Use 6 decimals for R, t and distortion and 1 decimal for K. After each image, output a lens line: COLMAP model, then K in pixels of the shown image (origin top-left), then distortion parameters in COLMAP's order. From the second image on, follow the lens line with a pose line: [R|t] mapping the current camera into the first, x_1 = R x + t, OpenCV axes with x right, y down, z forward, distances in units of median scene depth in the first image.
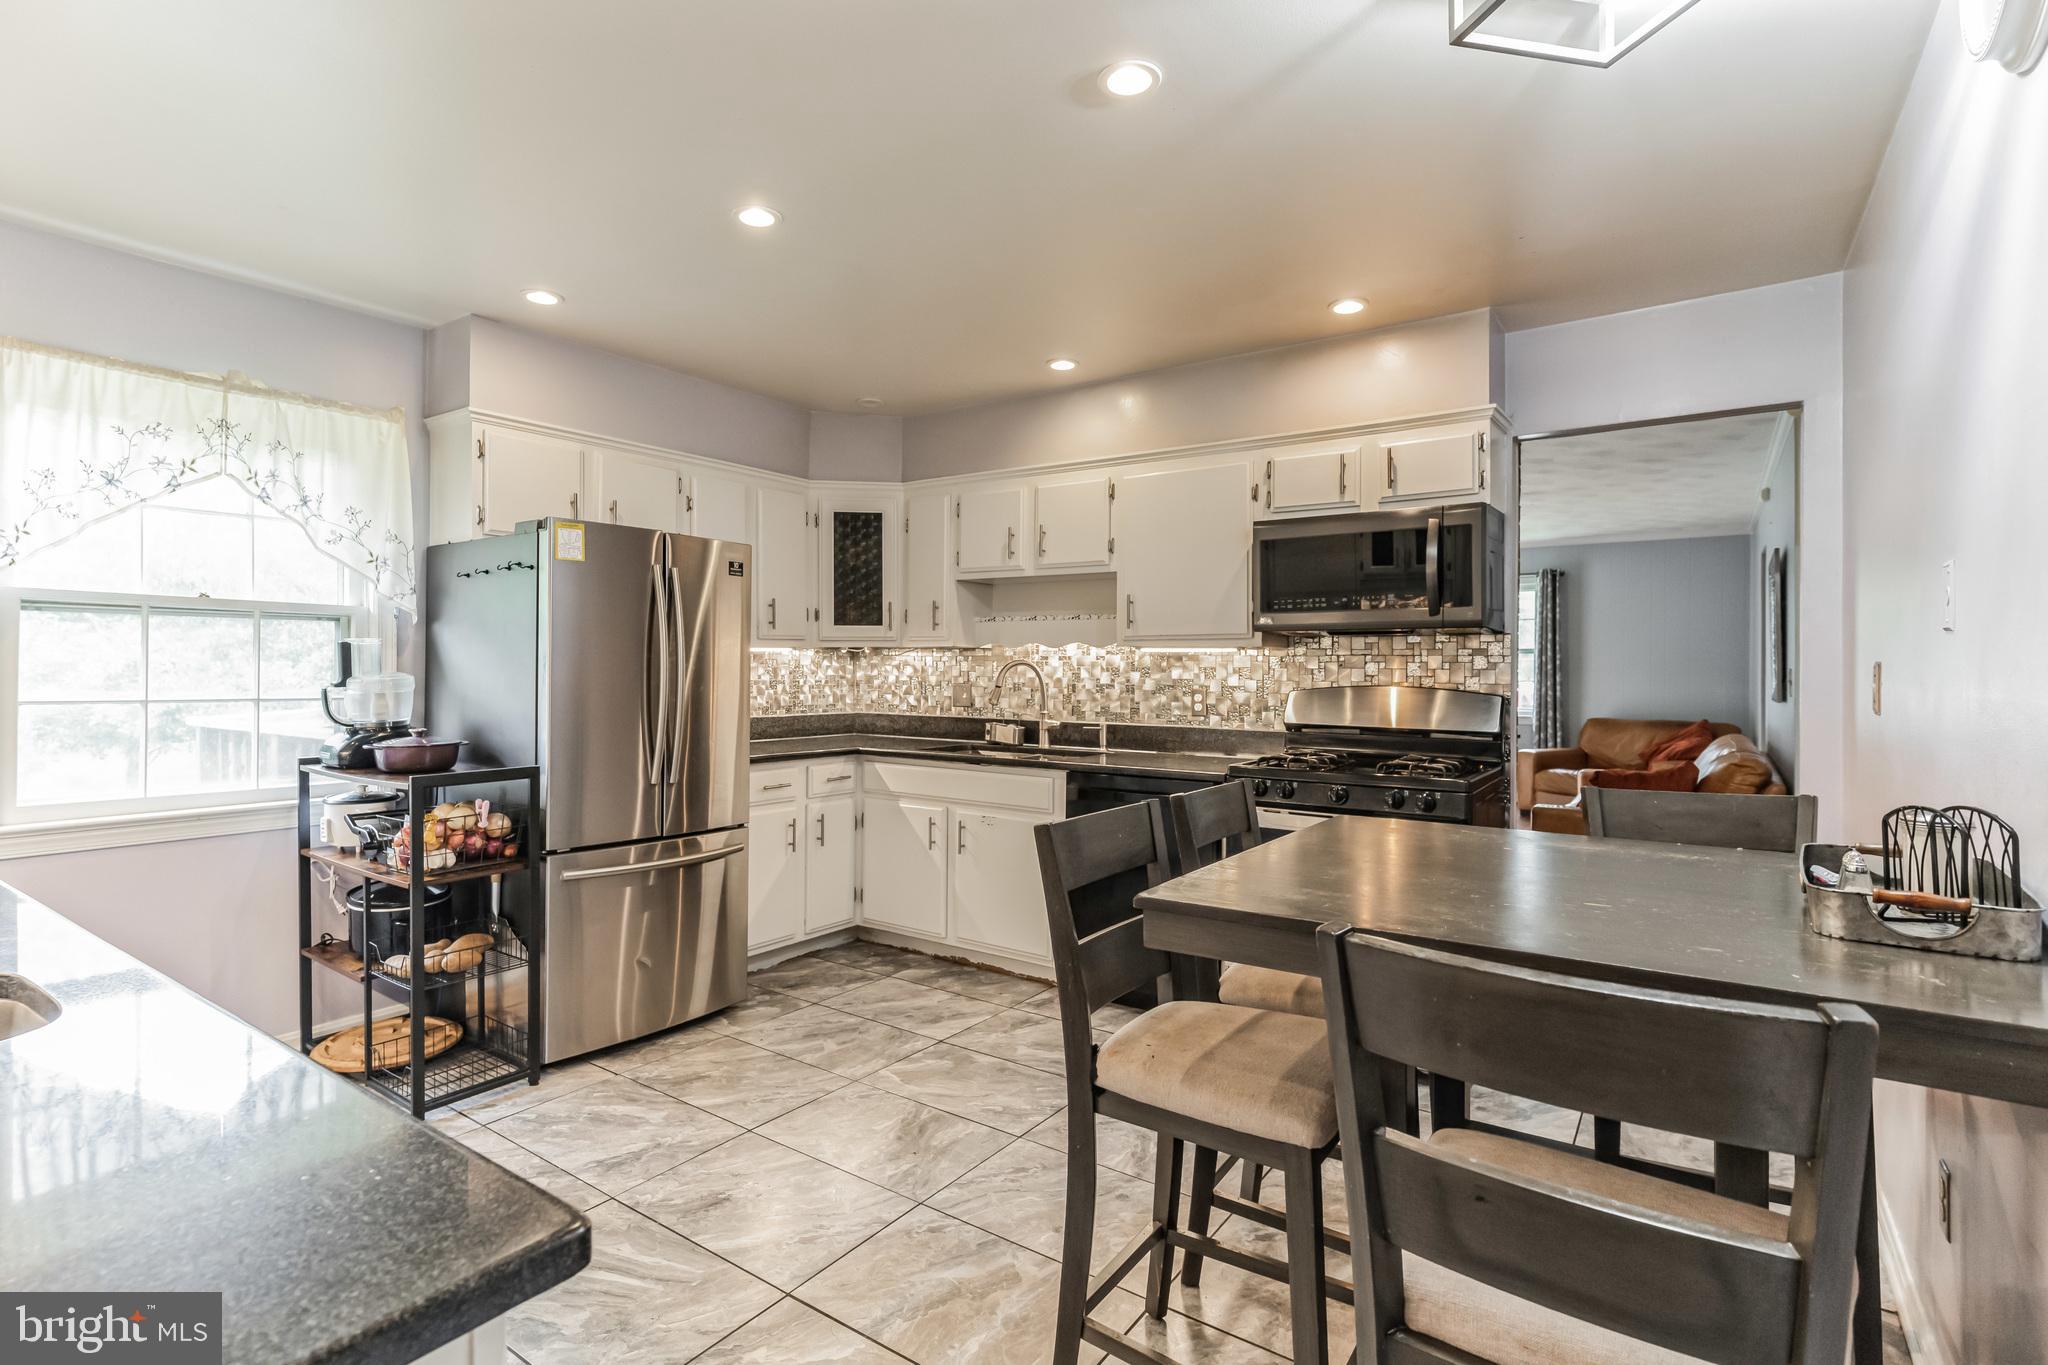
lens RADIAL K [[963.1, 0, 1024.0], [0, 963.1, 682.5], [0, 0, 1]] dist [0.001760, -0.000147]
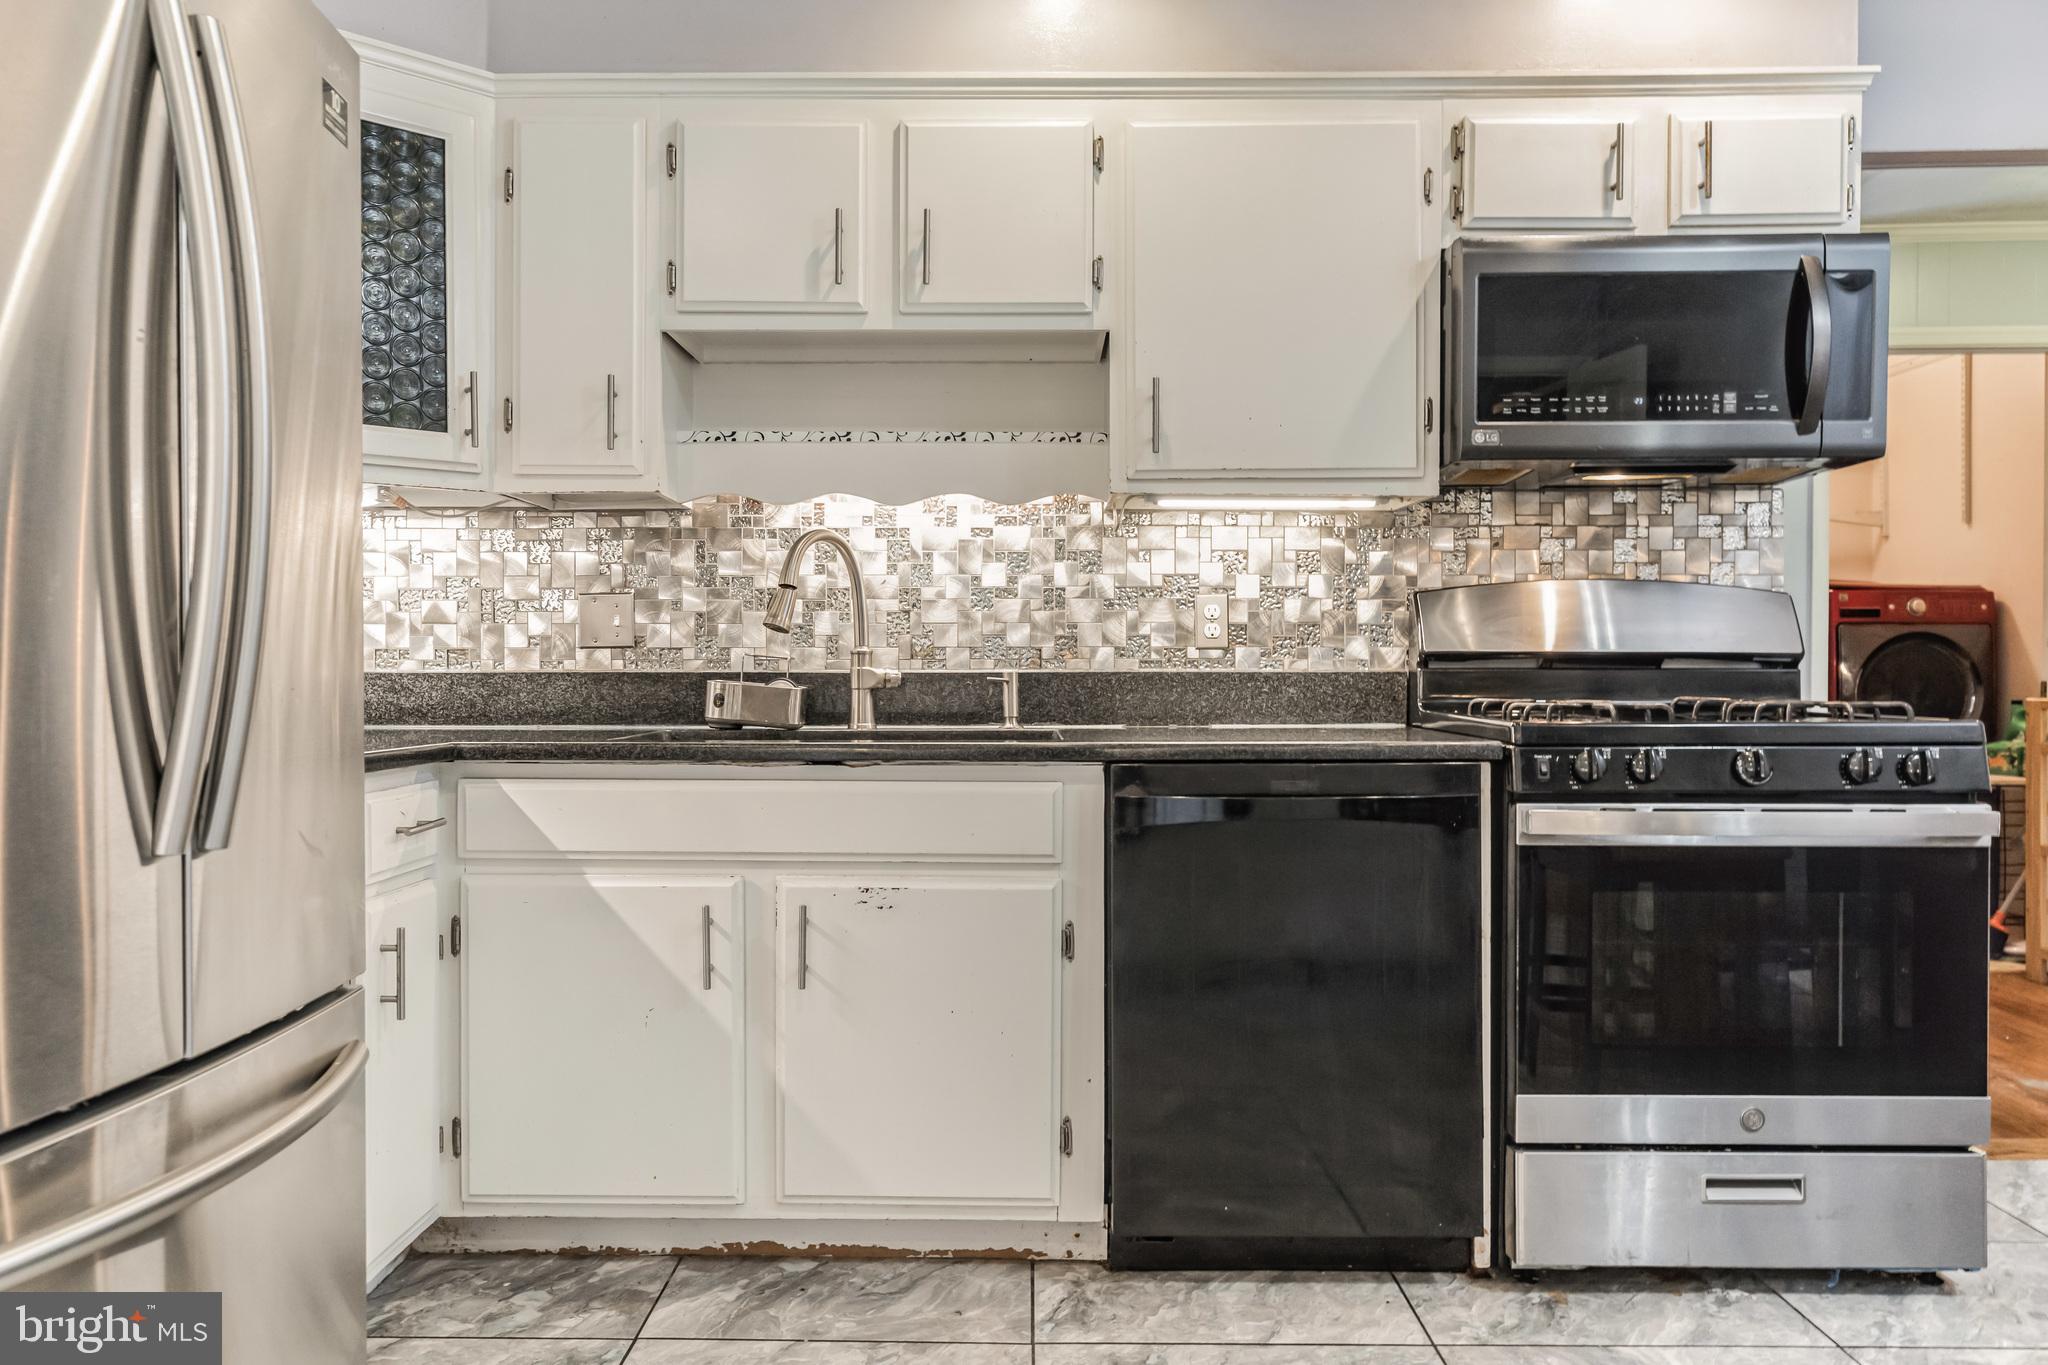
lens RADIAL K [[1440.5, 0, 1024.4], [0, 1440.5, 696.7], [0, 0, 1]] dist [-0.001476, 0.000104]
pose [[0.830690, -0.020093, 0.556372, -0.317644], [0.014959, 0.999793, 0.013773, 0.048769], [-0.556534, -0.003118, 0.830819, 0.444657]]
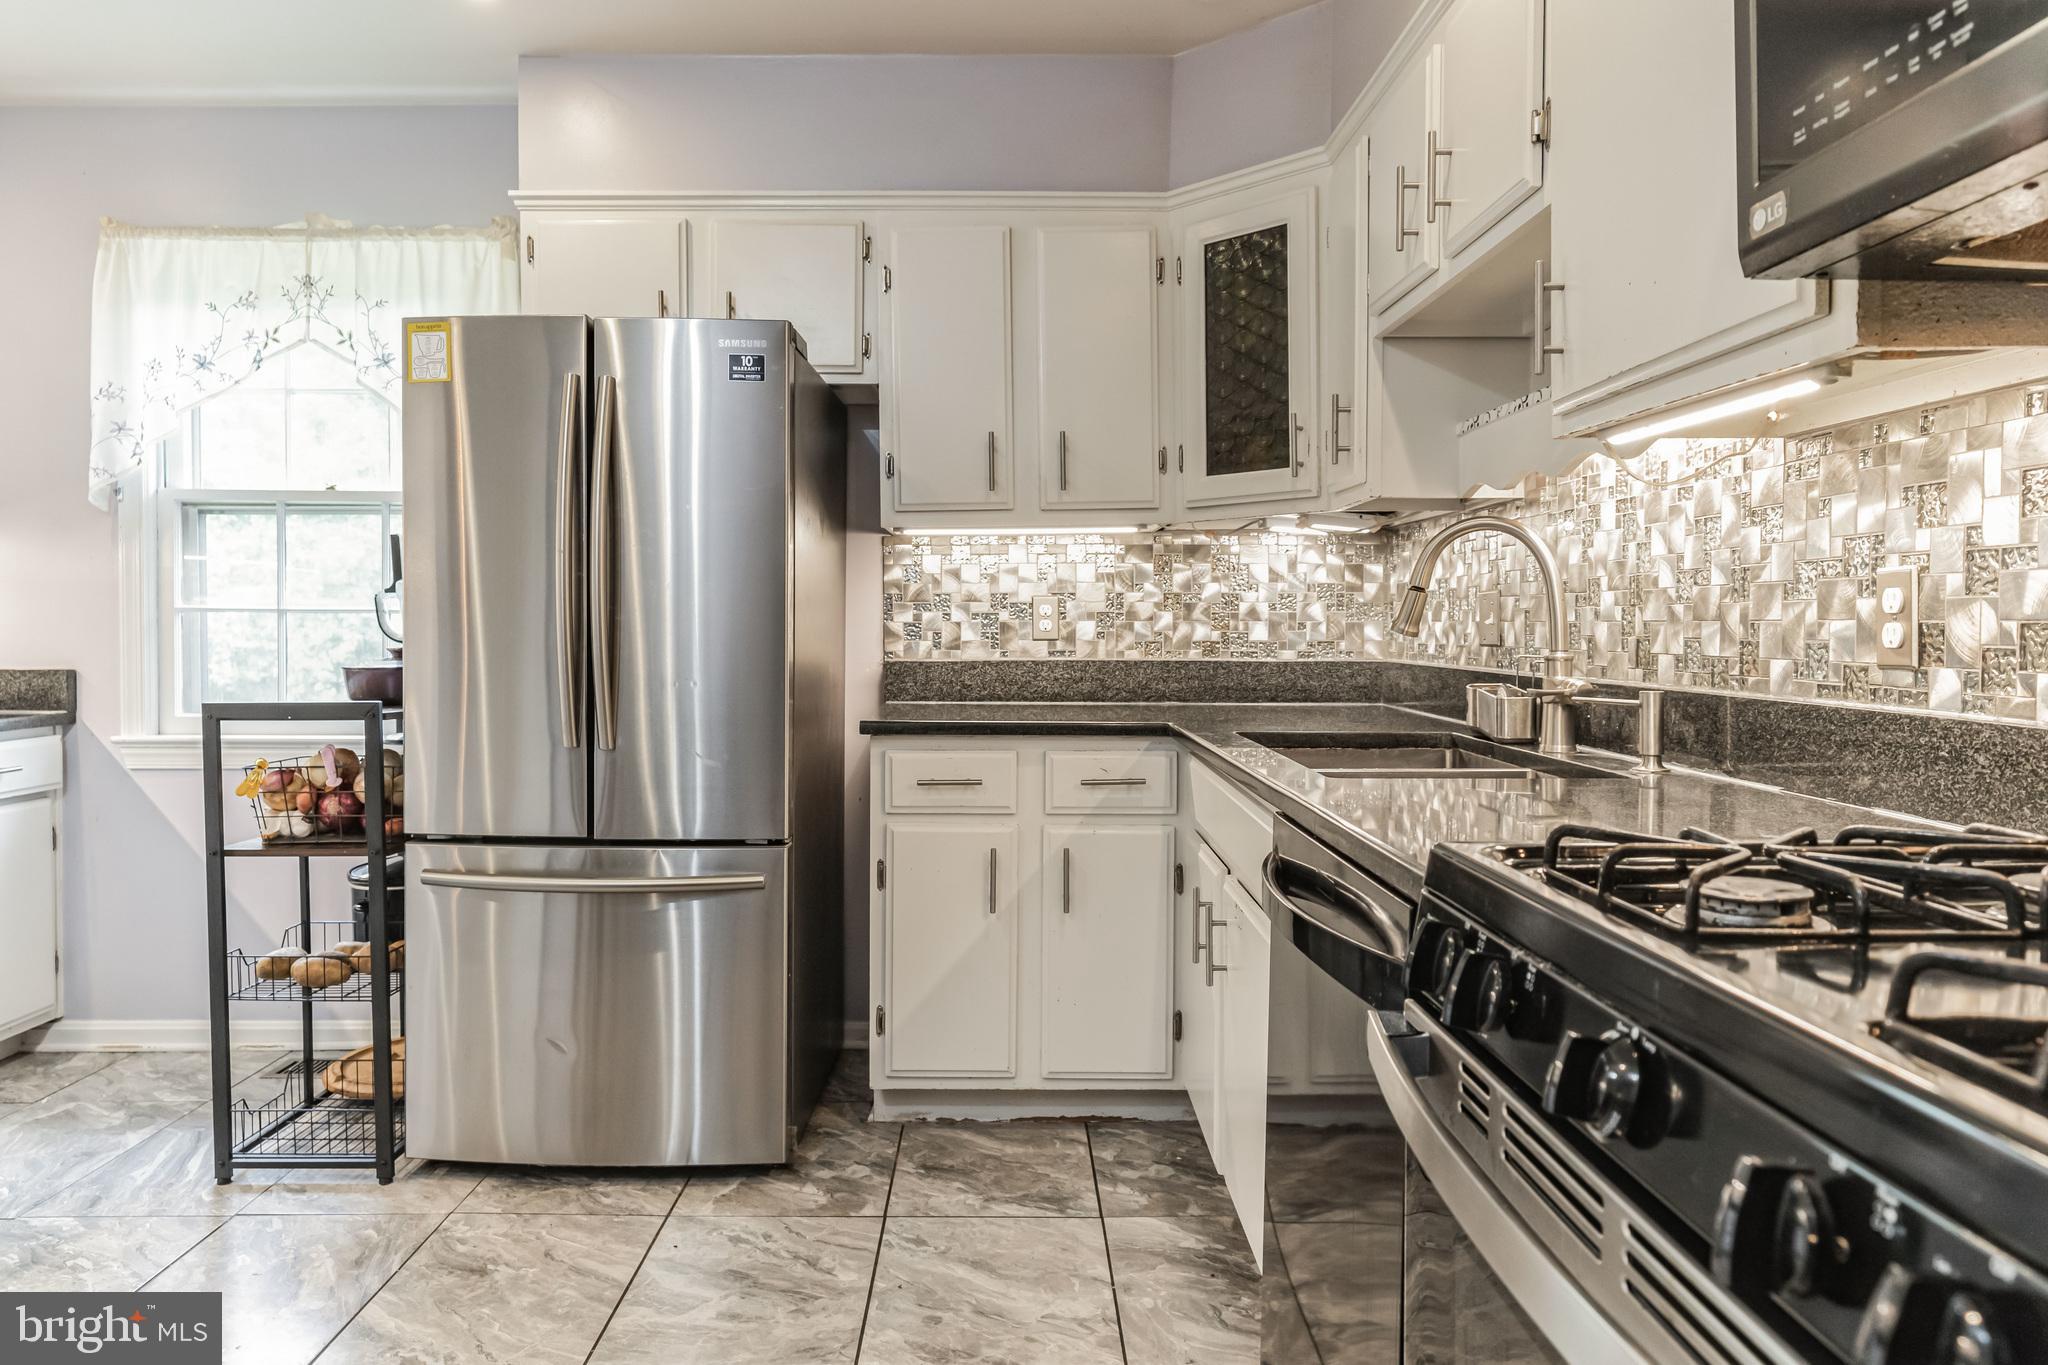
lens RADIAL K [[1335.9, 0, 1016.7], [0, 1335.9, 674.6], [0, 0, 1]] dist [0.000265, -0.000047]
pose [[0.577067, 0.024783, -0.816320, 0.346923], [-0.008133, 0.999664, 0.024600, 0.029776], [0.816656, -0.007557, 0.577075, 0.592654]]
